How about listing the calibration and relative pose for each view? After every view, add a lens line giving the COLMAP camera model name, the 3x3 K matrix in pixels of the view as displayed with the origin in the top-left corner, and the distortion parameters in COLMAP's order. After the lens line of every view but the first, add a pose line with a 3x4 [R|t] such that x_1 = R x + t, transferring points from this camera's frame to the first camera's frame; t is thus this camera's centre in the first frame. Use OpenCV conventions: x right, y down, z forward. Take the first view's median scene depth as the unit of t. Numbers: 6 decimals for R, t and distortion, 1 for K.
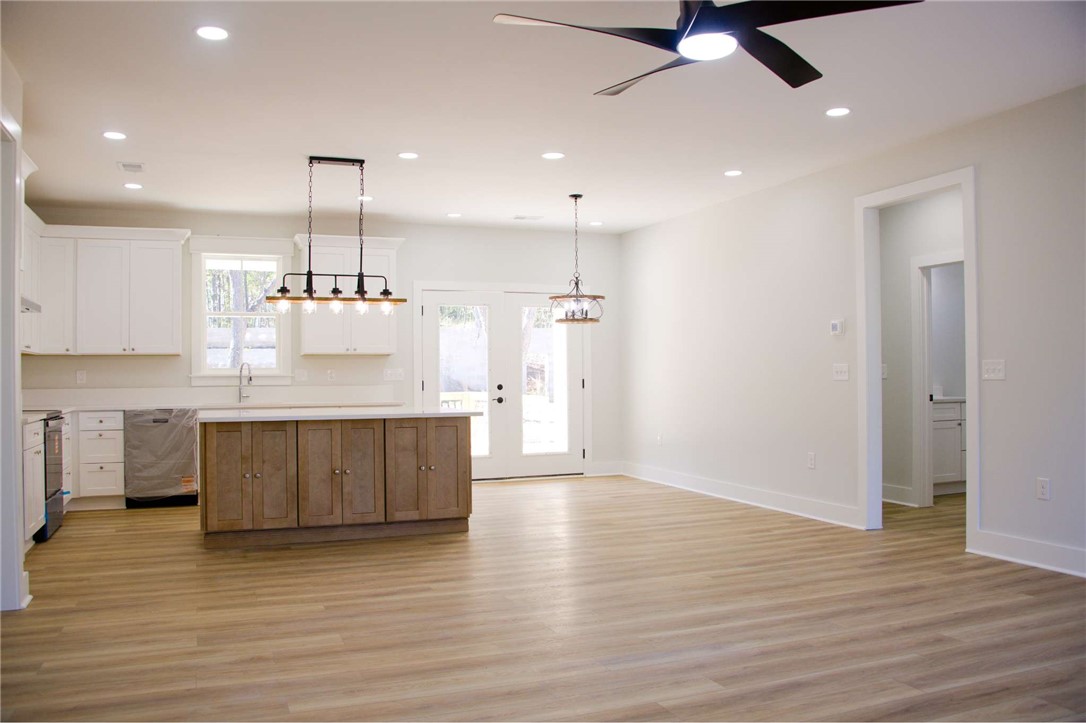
lens RADIAL K [[861.2, 0, 543.0], [0, 861.2, 361.5], [0, 0, 1]] dist [-0.098661, 0.002636]
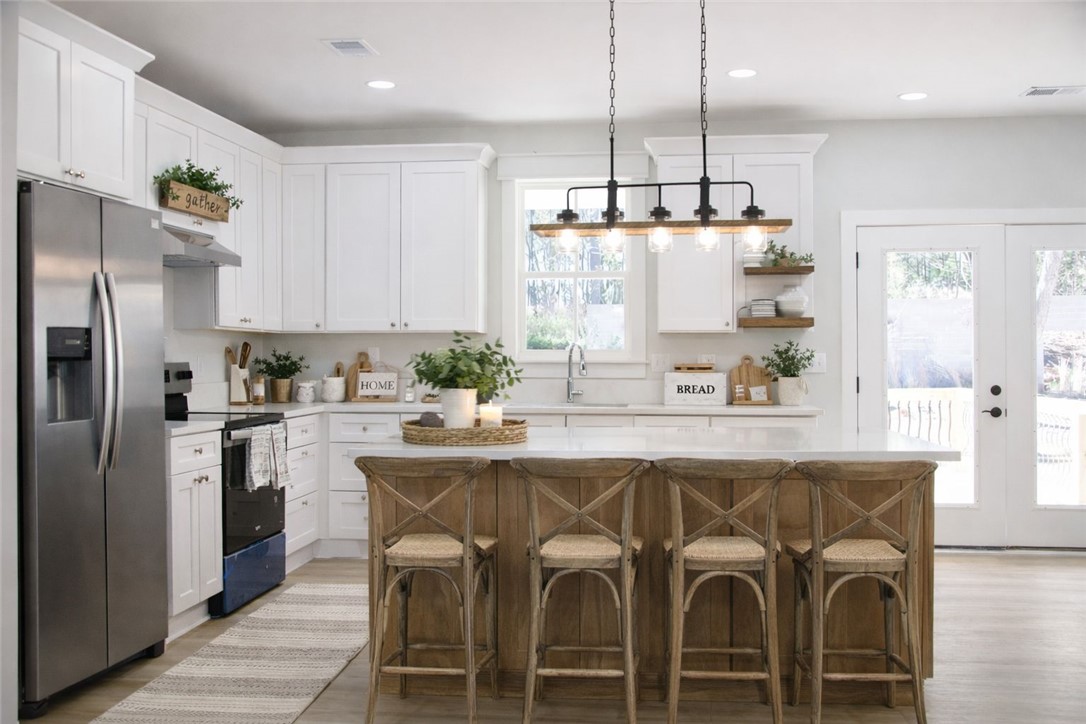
lens RADIAL K [[1009.8, 0, 543.0], [0, 1009.8, 362.0], [0, 0, 1]] dist [-0.043322, -0.008410]
pose [[0.885823, 0.011885, -0.463870, -0.012128], [-0.004904, 0.999856, 0.016252, 0.002474], [0.463997, -0.012121, 0.885754, 0.401669]]
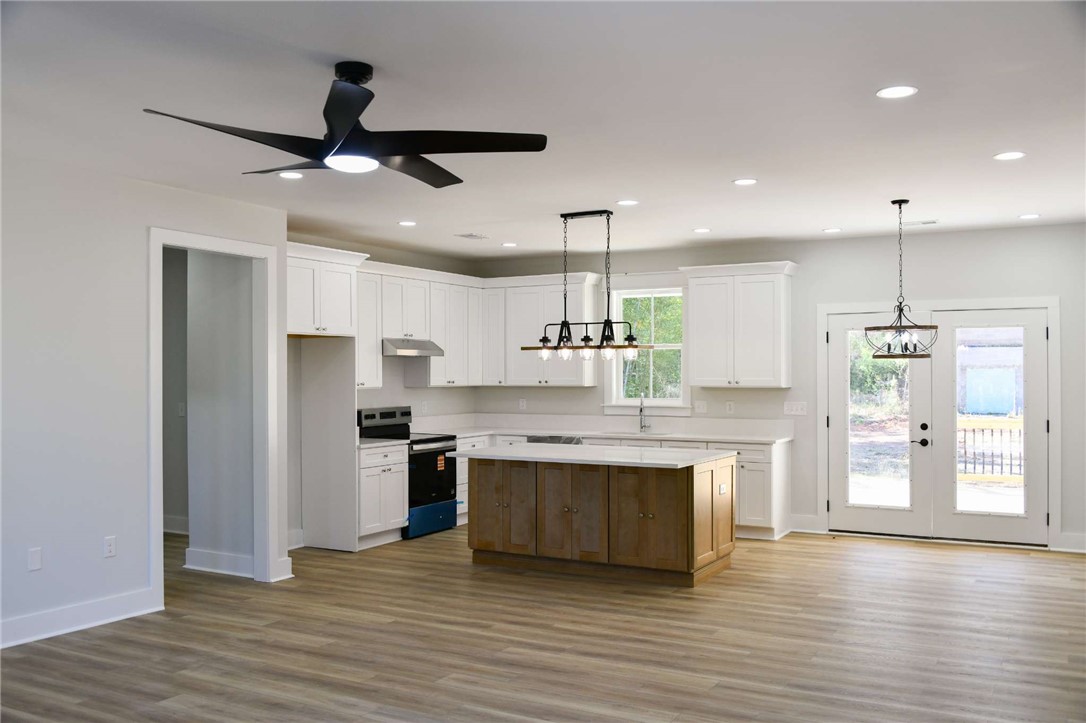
lens RADIAL K [[970.3, 0, 543.0], [0, 970.3, 361.5], [0, 0, 1]] dist [-0.027651, -0.005131]
pose [[0.638400, -0.000417, -0.769705, 0.655392], [0.007128, 0.999960, 0.005370, -0.061579], [0.769672, -0.008915, 0.638377, 0.196066]]
